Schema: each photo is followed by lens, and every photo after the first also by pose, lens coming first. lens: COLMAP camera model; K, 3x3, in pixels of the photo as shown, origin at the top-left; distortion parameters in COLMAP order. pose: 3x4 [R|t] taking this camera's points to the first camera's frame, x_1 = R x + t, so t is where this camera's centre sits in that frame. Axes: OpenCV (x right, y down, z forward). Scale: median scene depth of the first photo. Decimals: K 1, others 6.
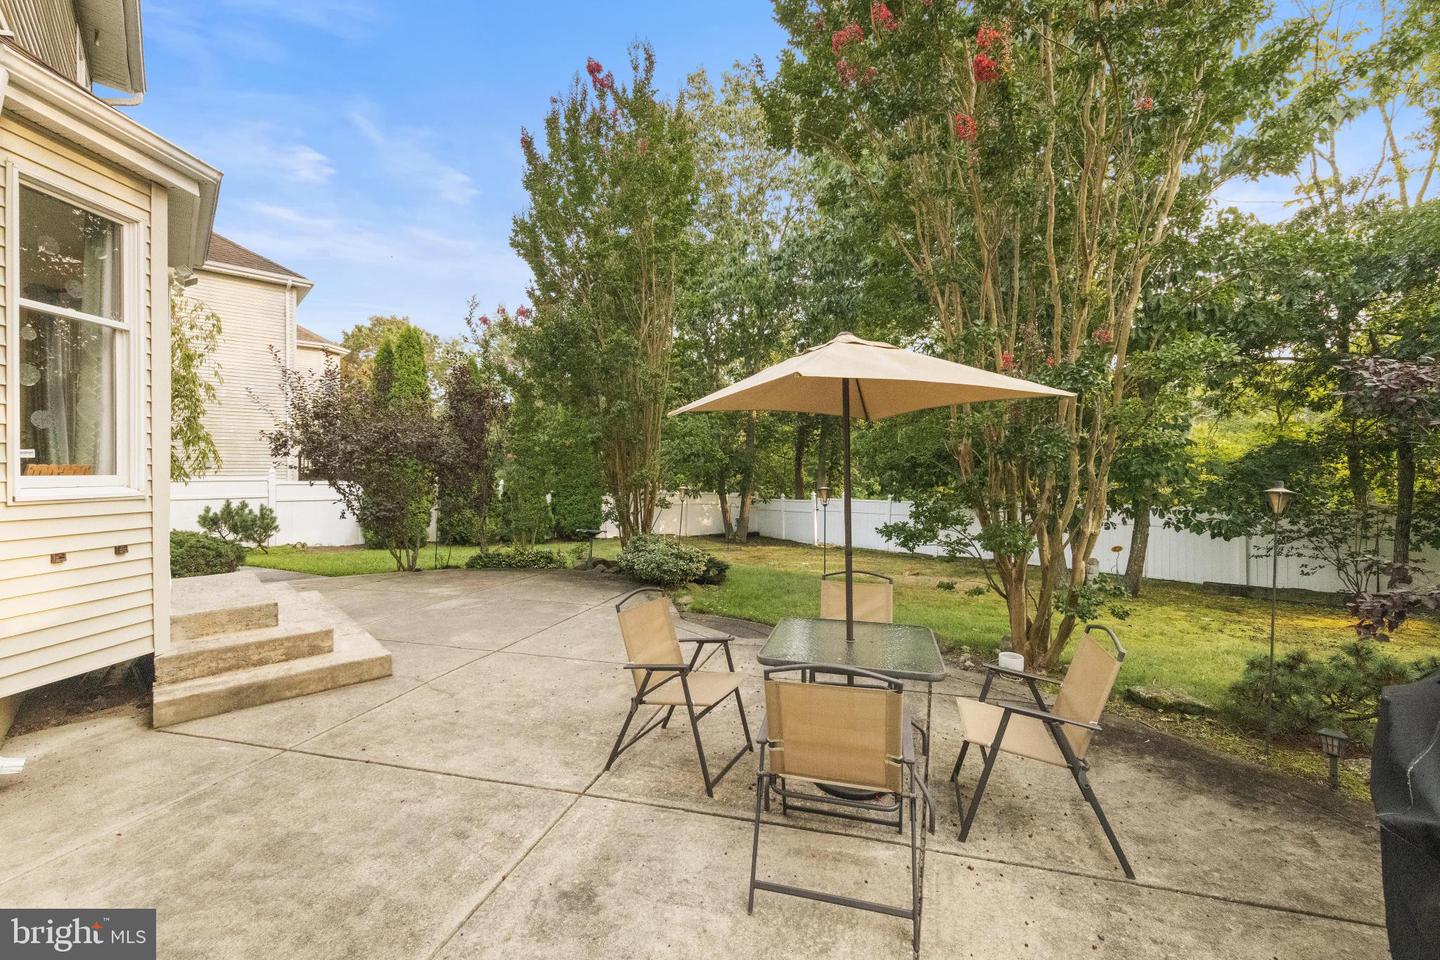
lens RADIAL K [[551.0, 0, 719.1], [0, 551.0, 474.7], [0, 0, 1]] dist [0.007028, -0.000649]
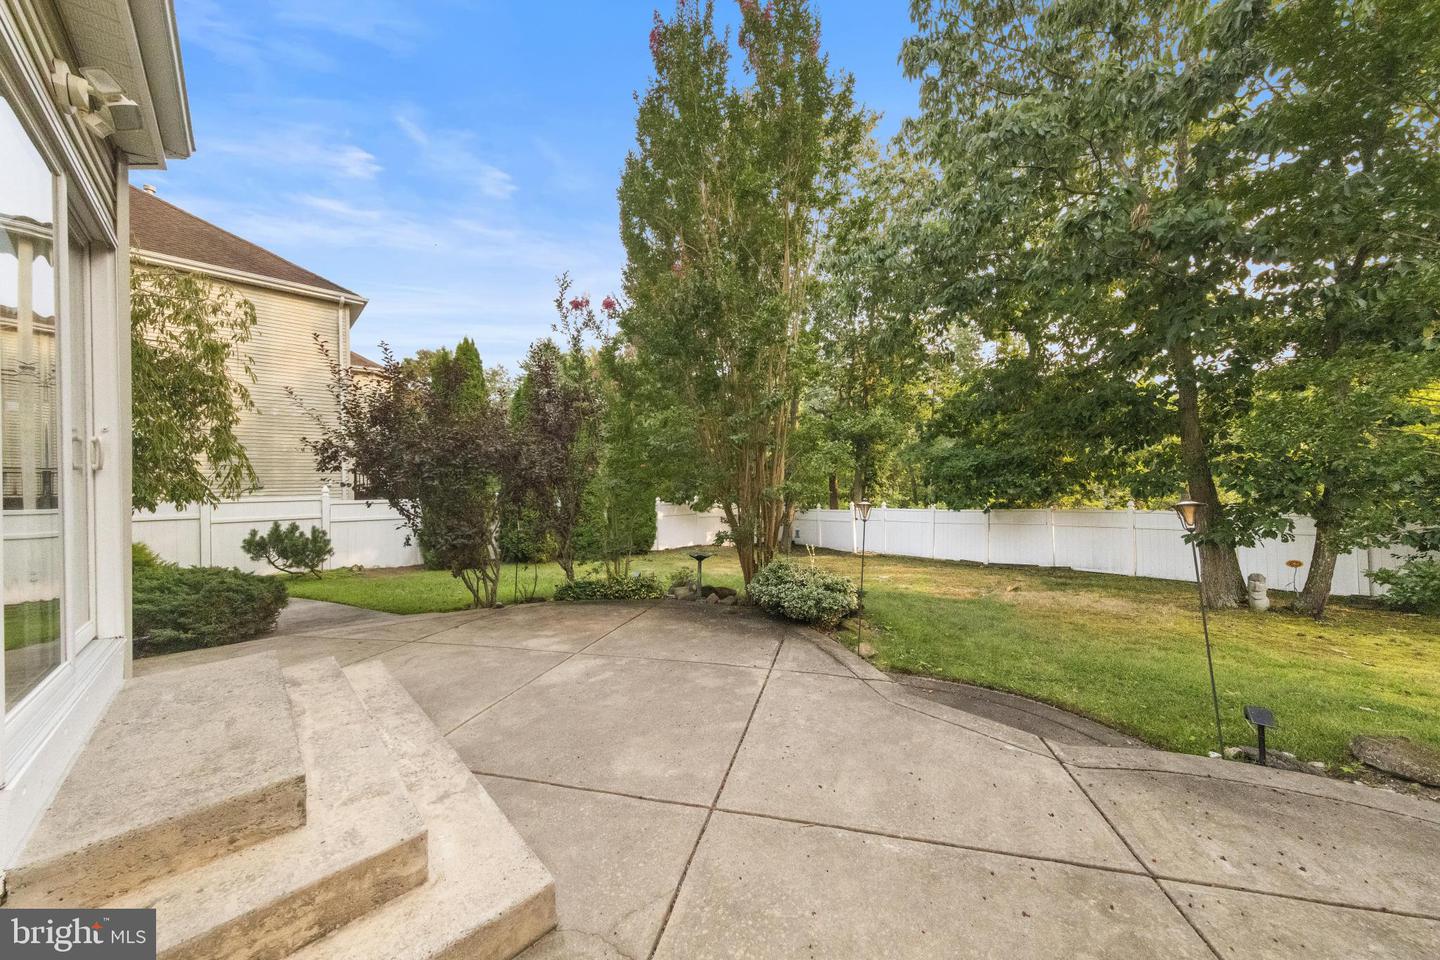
lens RADIAL K [[467.0, 0, 723.3], [0, 467.0, 486.9], [0, 0, 1]] dist [0.006906, -0.001105]
pose [[0.999764, -0.015122, 0.015582, -0.203859], [0.015146, 0.999884, -0.001422, -0.000834], [-0.015558, 0.001658, 0.999878, 0.272332]]
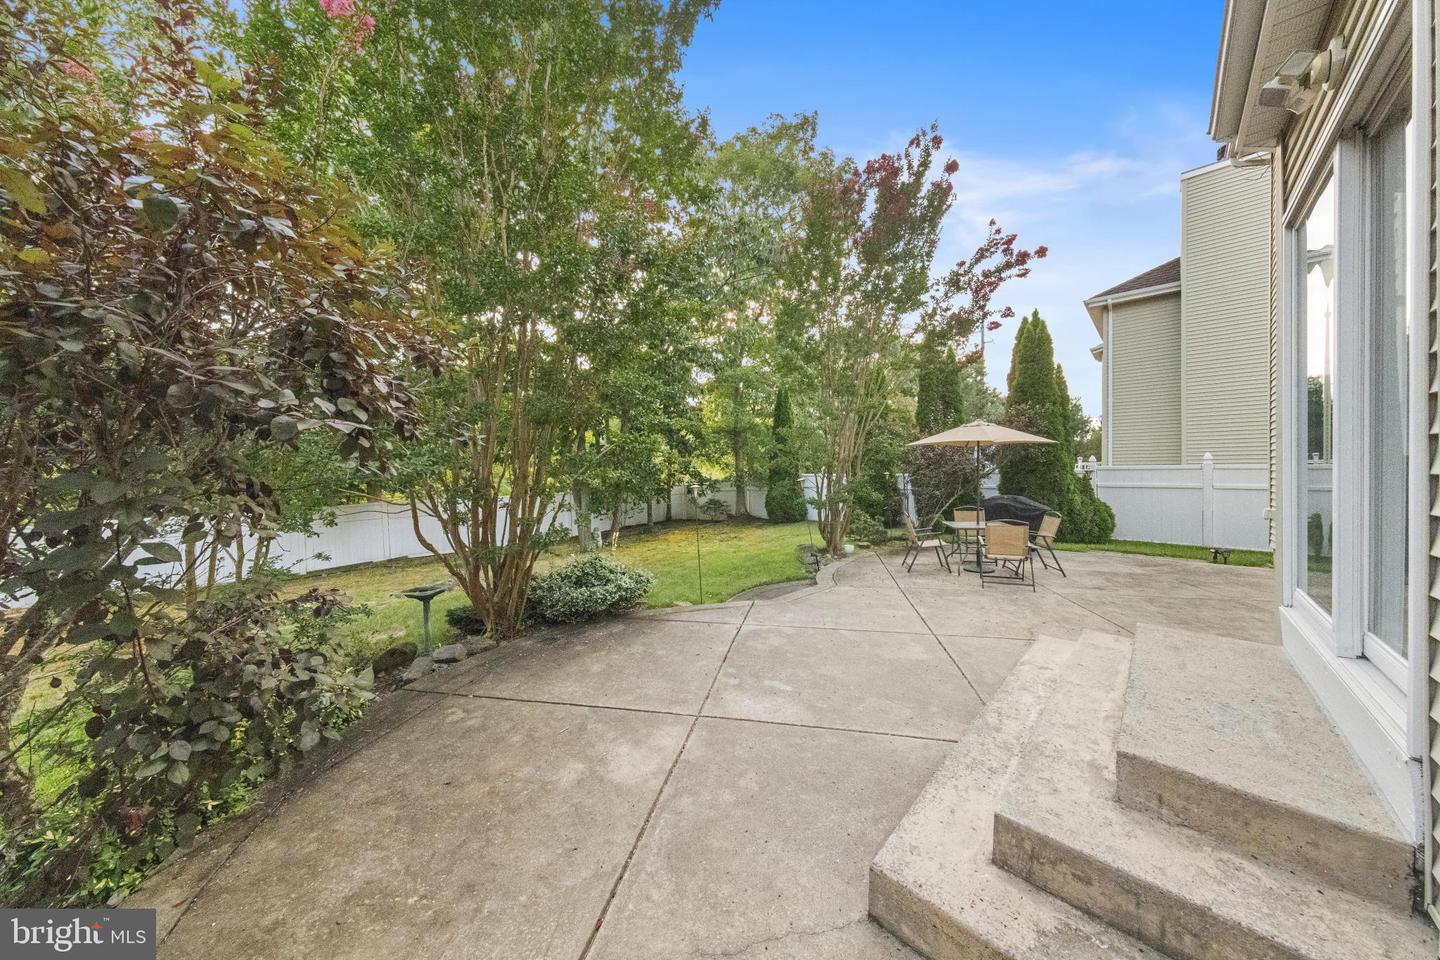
lens RADIAL K [[467.0, 0, 712.3], [0, 467.0, 476.0], [0, 0, 1]] dist [0.006906, -0.001105]
pose [[-0.022397, -0.013950, 0.999652, -0.671311], [0.017489, 0.999744, 0.014343, -0.004970], [-0.999596, 0.017805, -0.022147, 0.745750]]
